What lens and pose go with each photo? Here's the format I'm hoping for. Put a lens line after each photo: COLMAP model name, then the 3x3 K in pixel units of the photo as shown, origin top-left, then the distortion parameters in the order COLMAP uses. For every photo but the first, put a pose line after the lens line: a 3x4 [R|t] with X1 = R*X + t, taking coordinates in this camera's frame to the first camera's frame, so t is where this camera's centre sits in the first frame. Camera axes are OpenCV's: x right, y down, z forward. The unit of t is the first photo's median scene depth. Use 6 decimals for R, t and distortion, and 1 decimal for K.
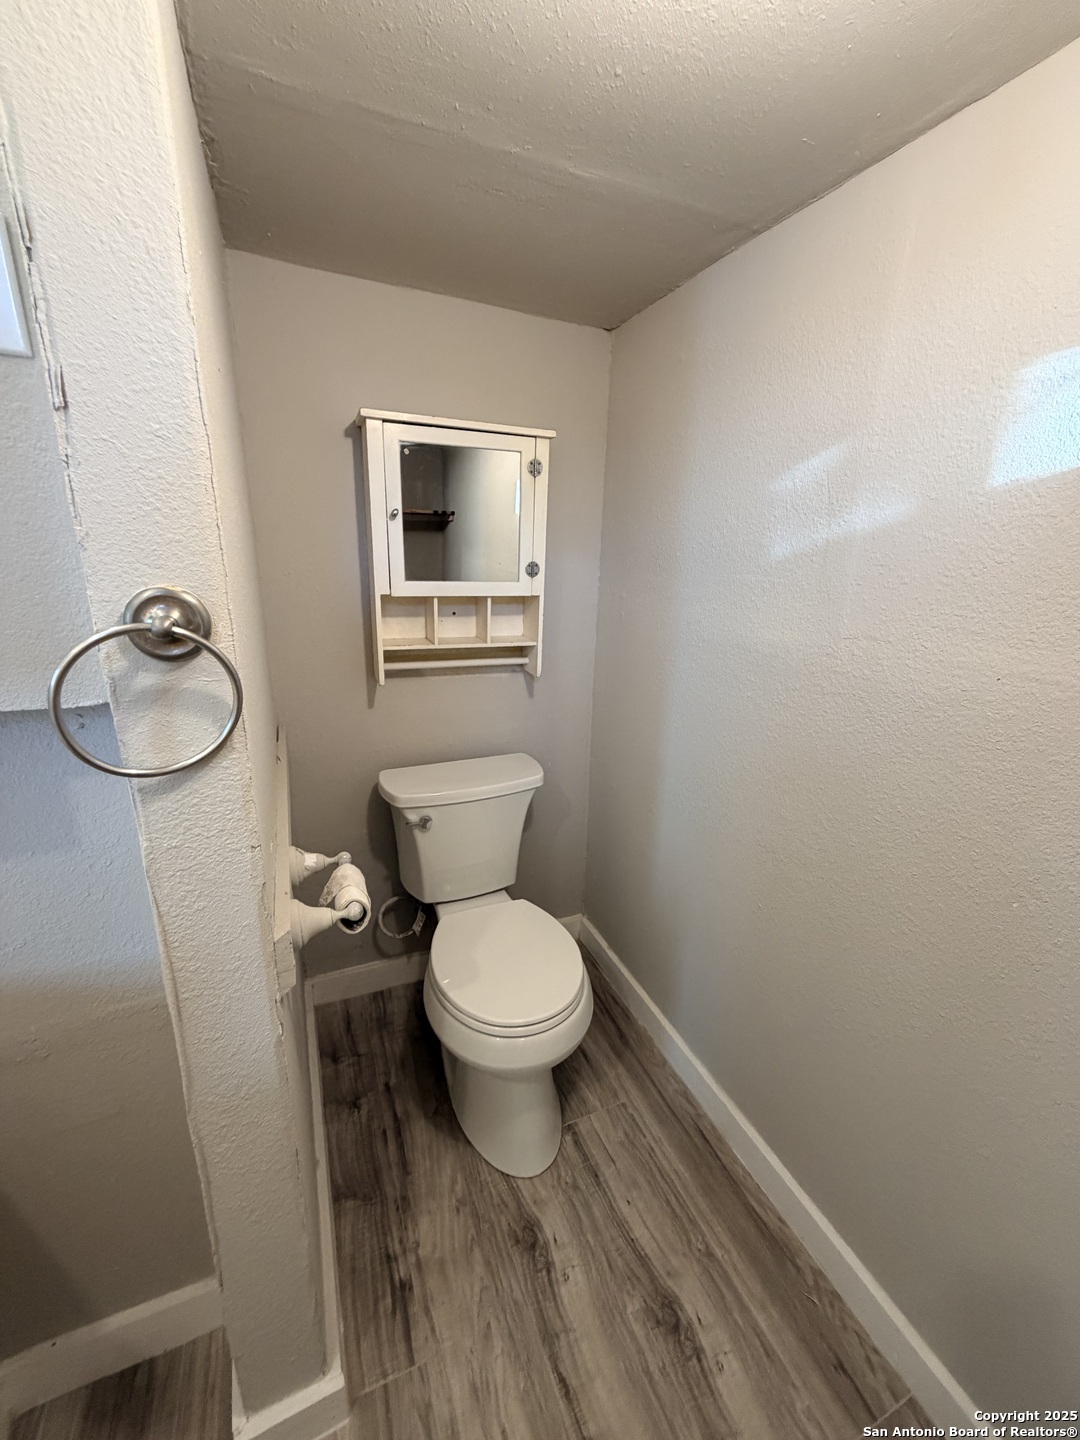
lens RADIAL K [[561.2, 0, 532.8], [0, 561.2, 718.2], [0, 0, 1]] dist [-0.000983, 0.000113]
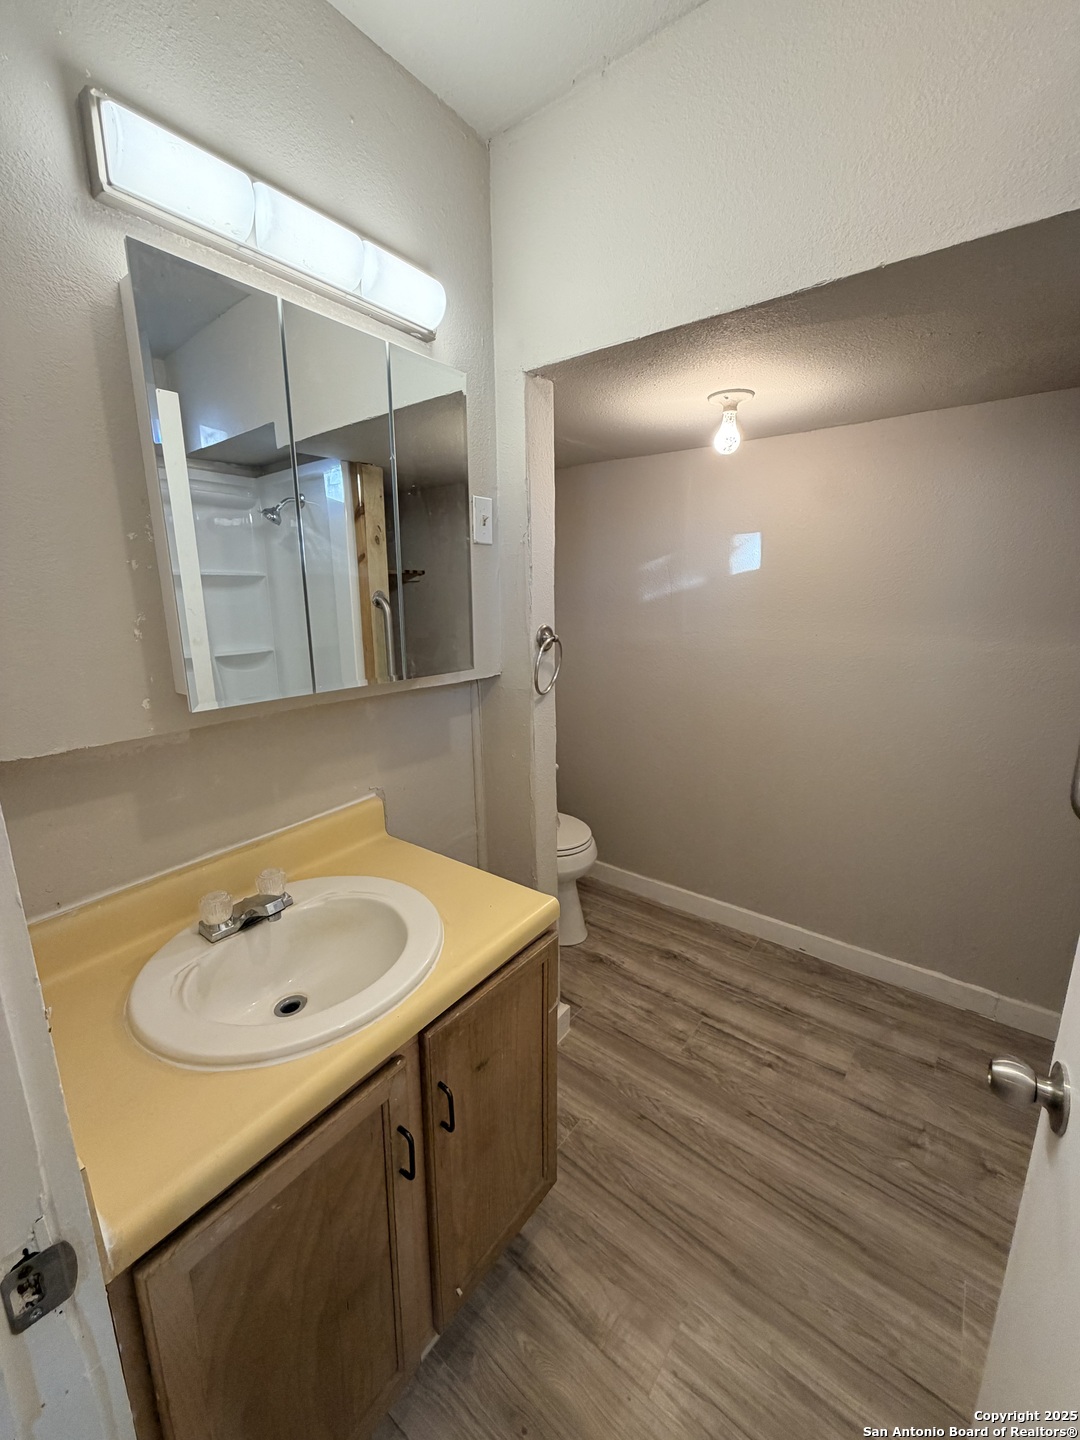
lens RADIAL K [[561.2, 0, 542.2], [0, 561.2, 716.7], [0, 0, 1]] dist [-0.000983, 0.000113]
pose [[0.871484, -0.129075, 0.473134, -1.006788], [0.157360, 0.987329, -0.020497, 0.139370], [-0.464493, 0.092315, 0.880752, -0.684223]]
